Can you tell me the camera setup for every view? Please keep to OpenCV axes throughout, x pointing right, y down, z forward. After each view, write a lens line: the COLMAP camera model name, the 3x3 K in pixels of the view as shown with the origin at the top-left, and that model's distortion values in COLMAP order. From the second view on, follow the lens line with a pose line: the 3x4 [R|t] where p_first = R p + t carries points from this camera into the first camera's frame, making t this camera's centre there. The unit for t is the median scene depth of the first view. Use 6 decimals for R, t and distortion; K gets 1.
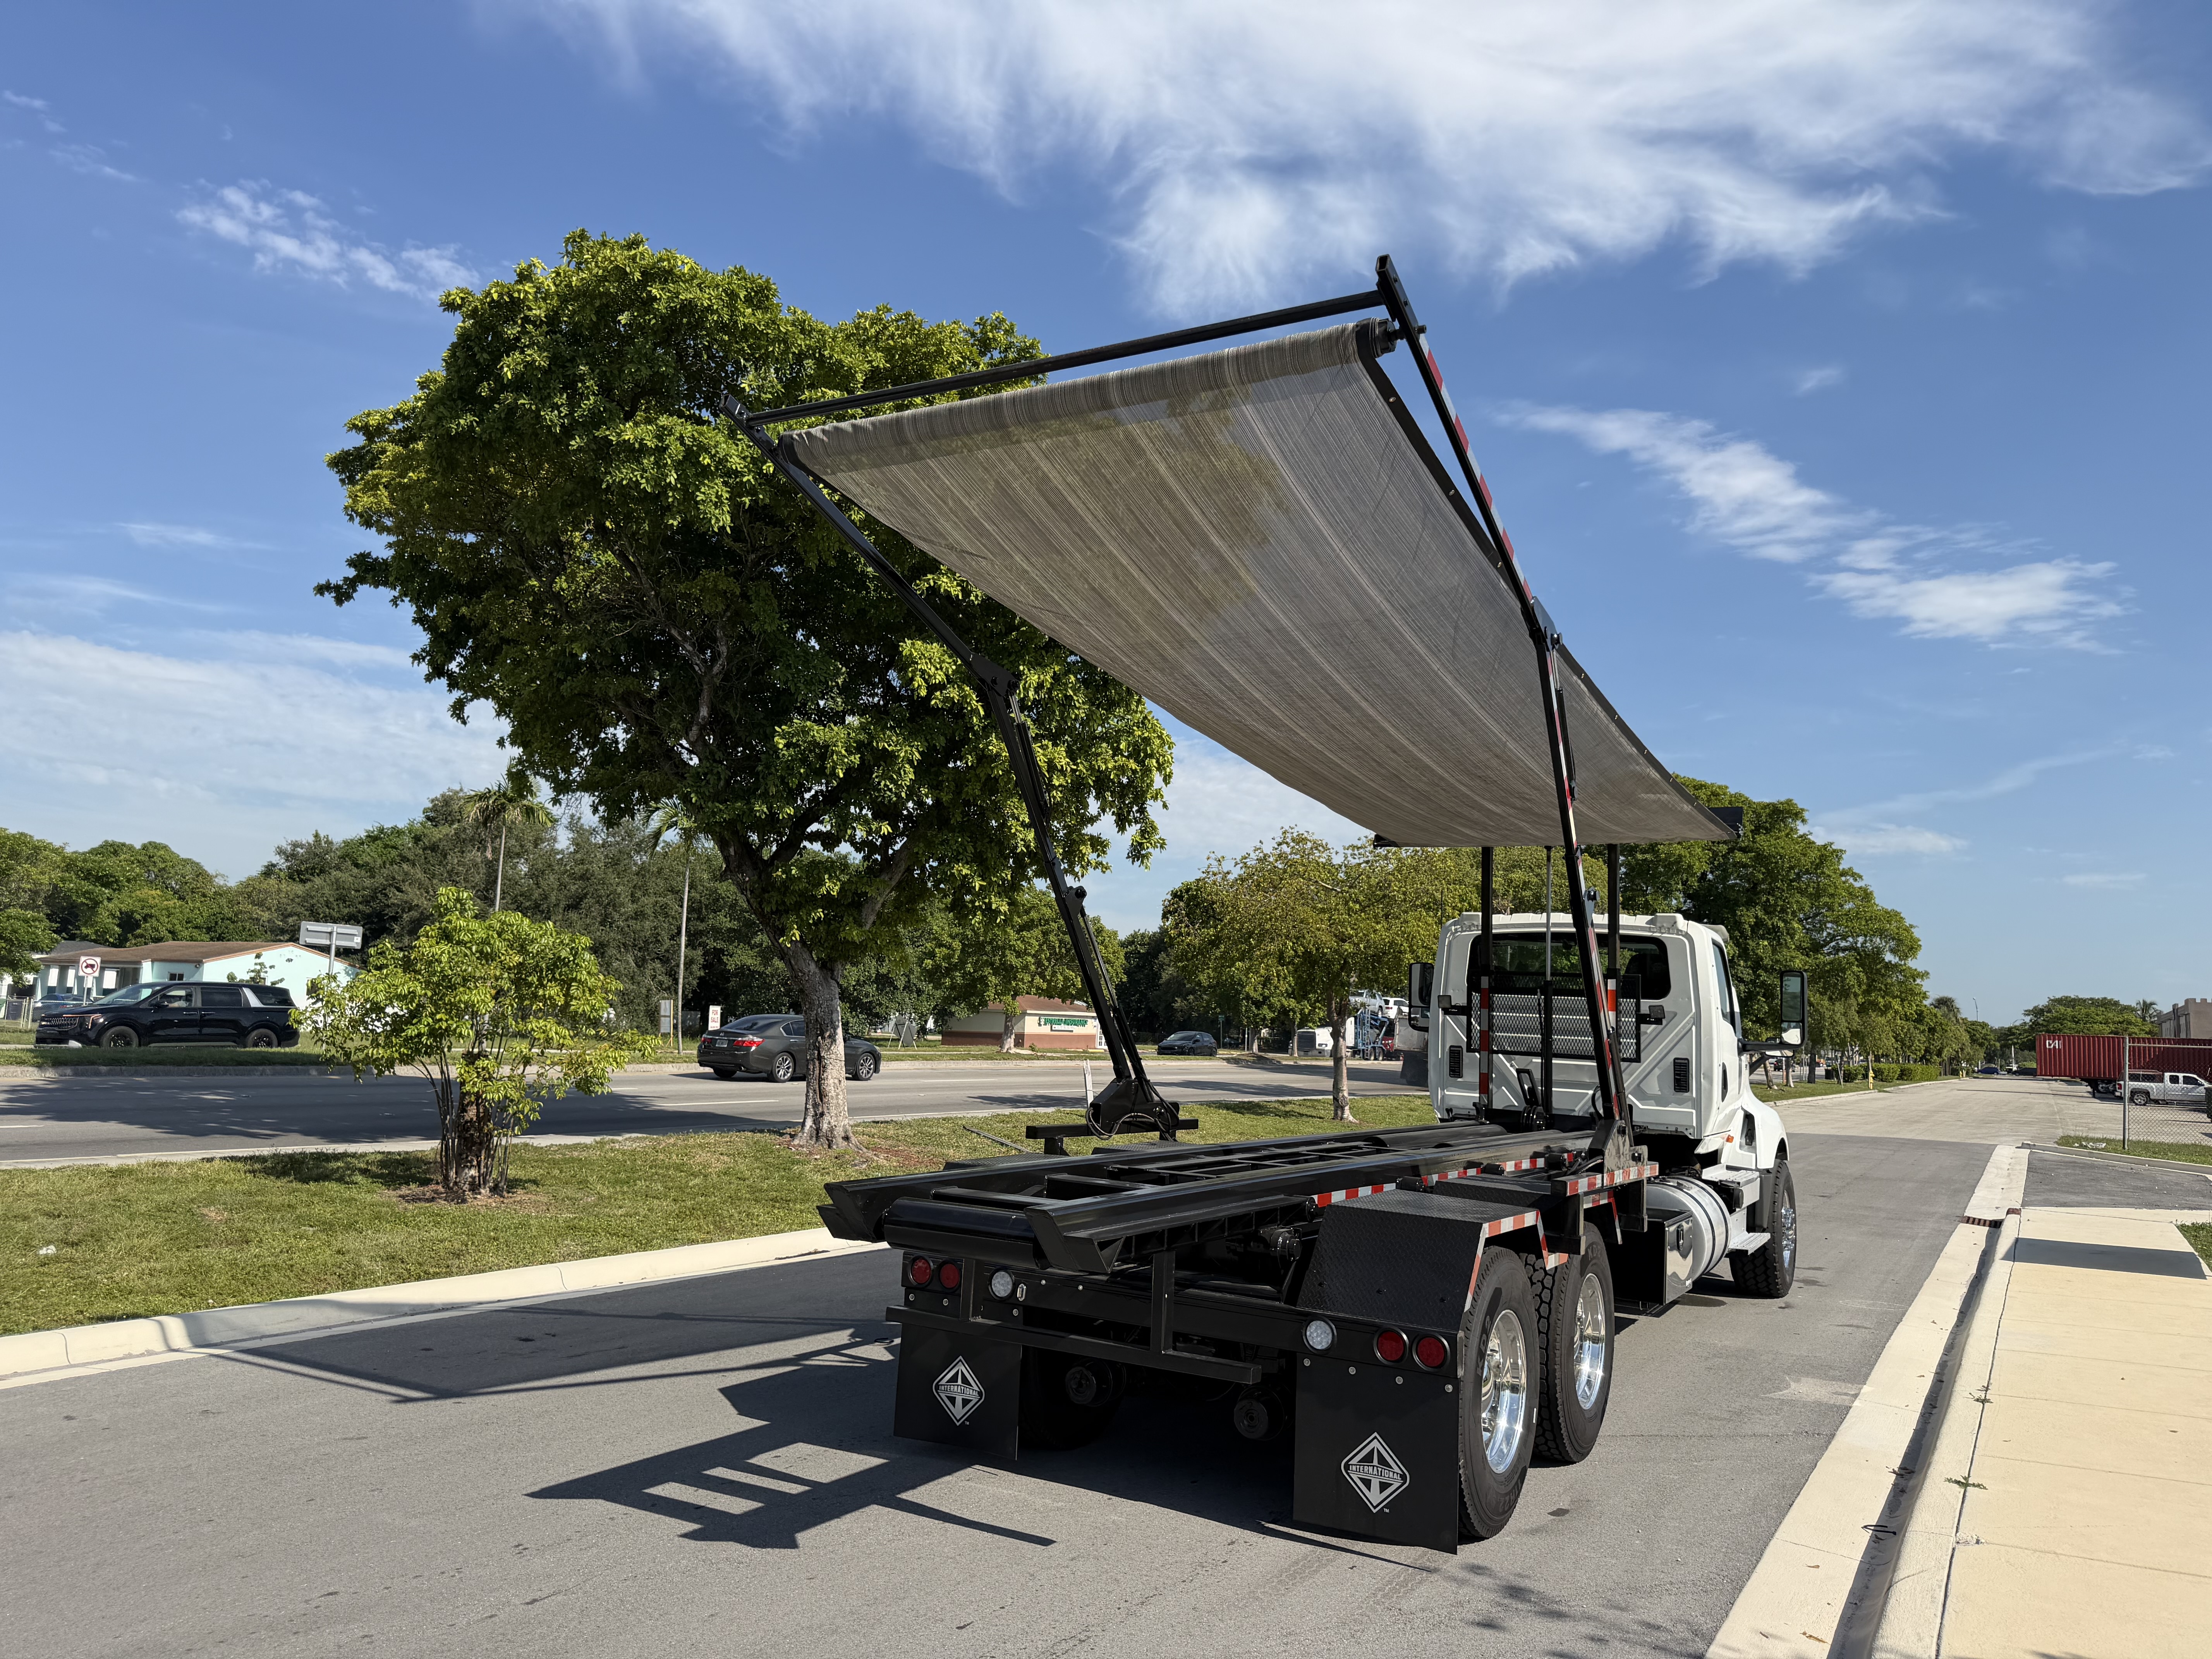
lens RADIAL K [[1544.7, 0, 1113.4], [0, 1544.7, 840.2], [0, 0, 1]] dist [0.122165, -0.188802]
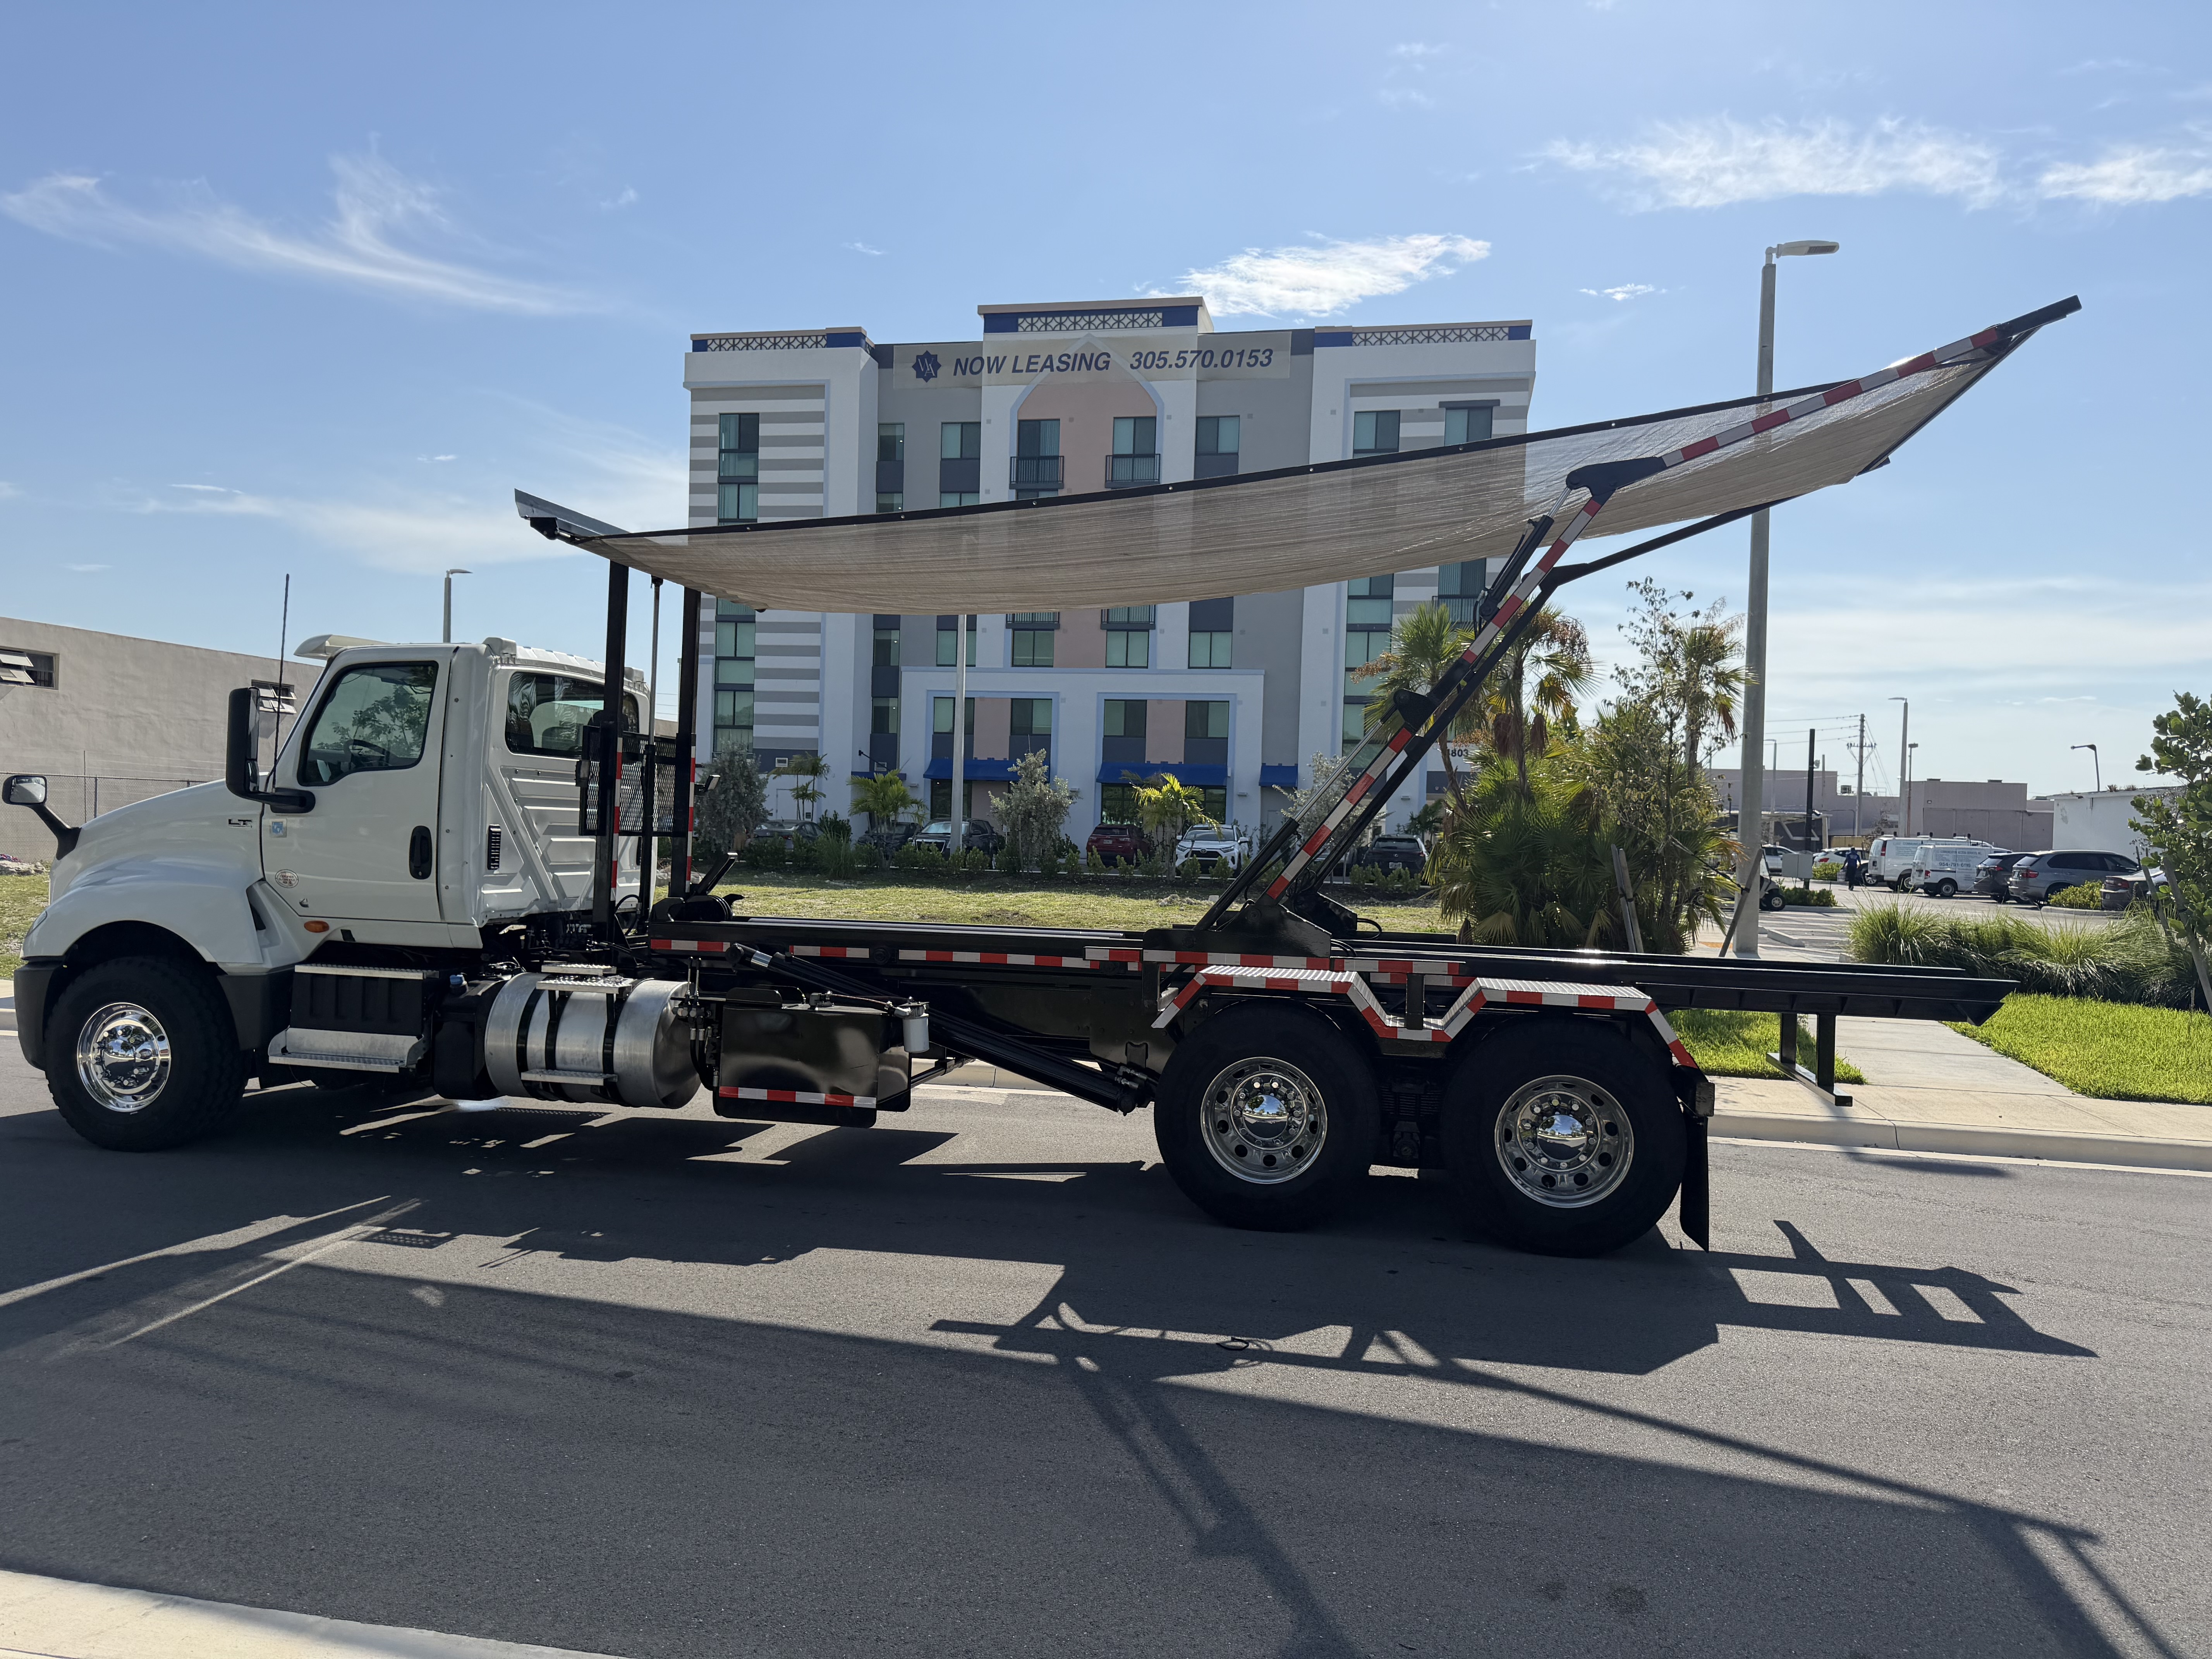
lens RADIAL K [[1542.3, 0, 1107.9], [0, 1542.3, 843.4], [0, 0, 1]] dist [0.116038, -0.189267]
pose [[-0.318004, -0.058344, 0.946292, -0.366749], [-0.155906, 0.987735, 0.008507, 0.061365], [-0.935183, -0.144828, -0.323200, 0.654171]]
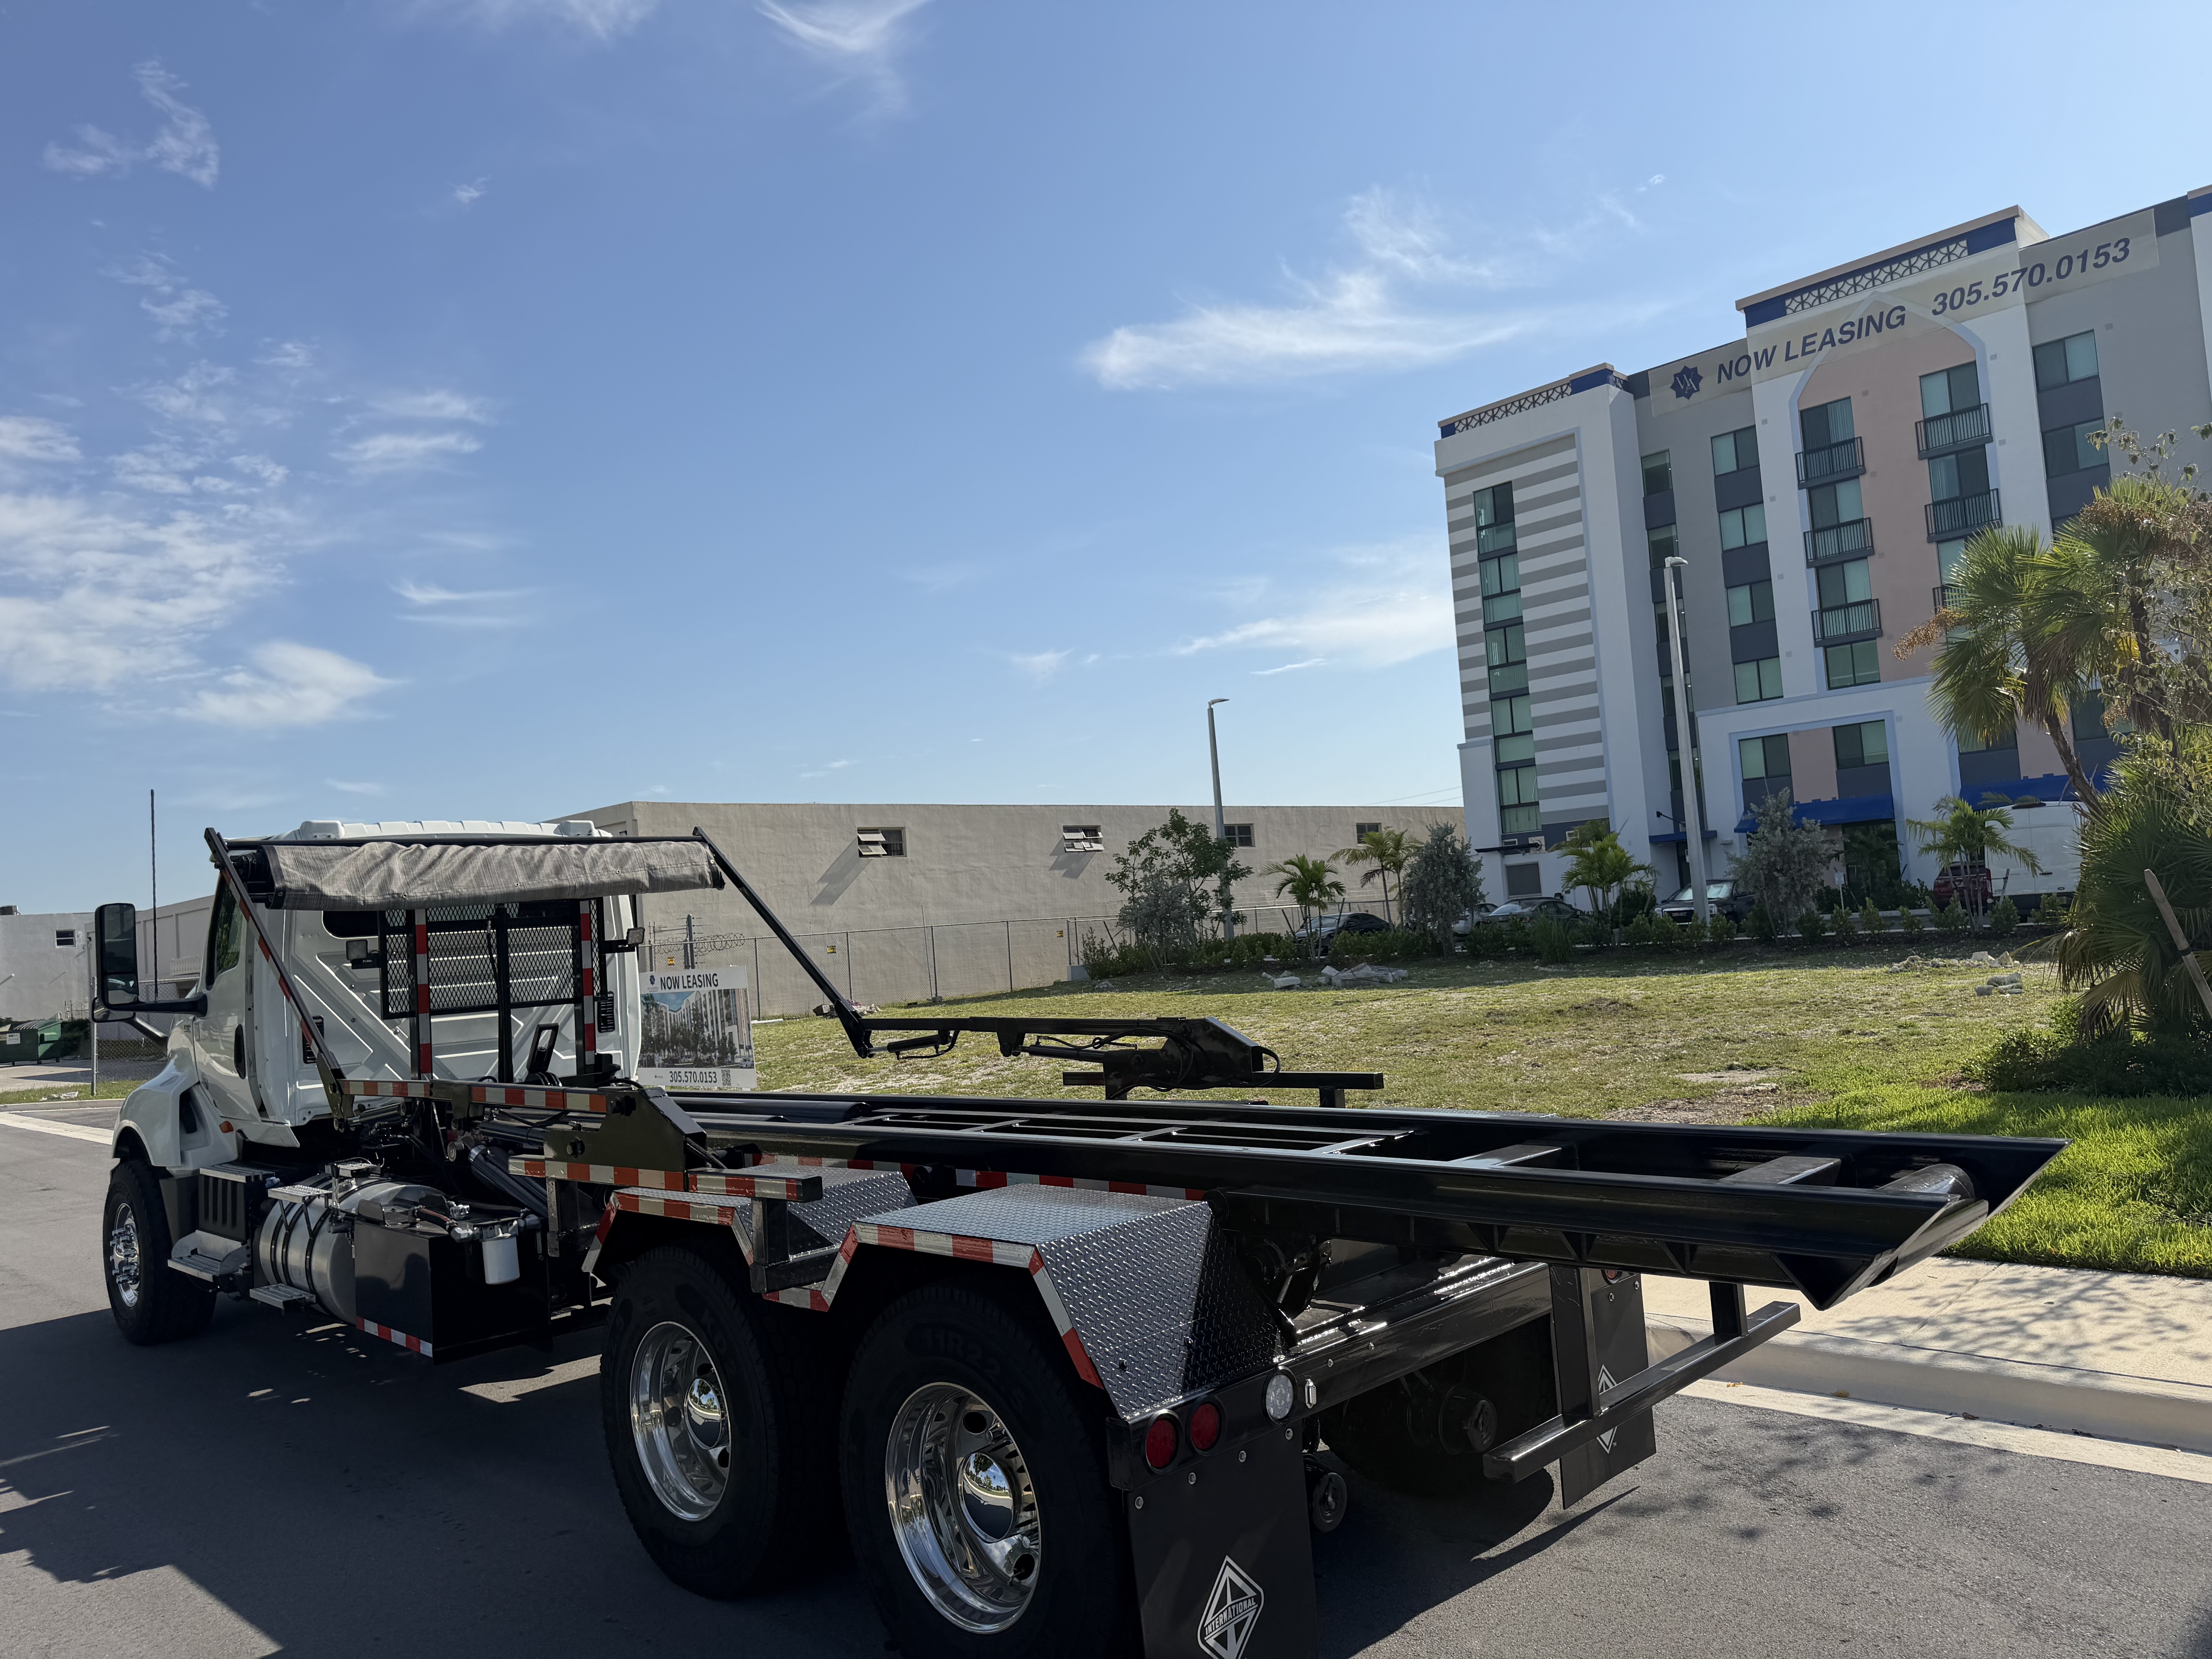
lens RADIAL K [[1542.7, 0, 1114.9], [0, 1542.7, 856.6], [0, 0, 1]] dist [0.071609, -0.101231]
pose [[0.247659, -0.013515, 0.968753, -0.236348], [-0.030281, 0.999306, 0.021682, 0.025492], [-0.968374, -0.034705, 0.247078, 0.334905]]
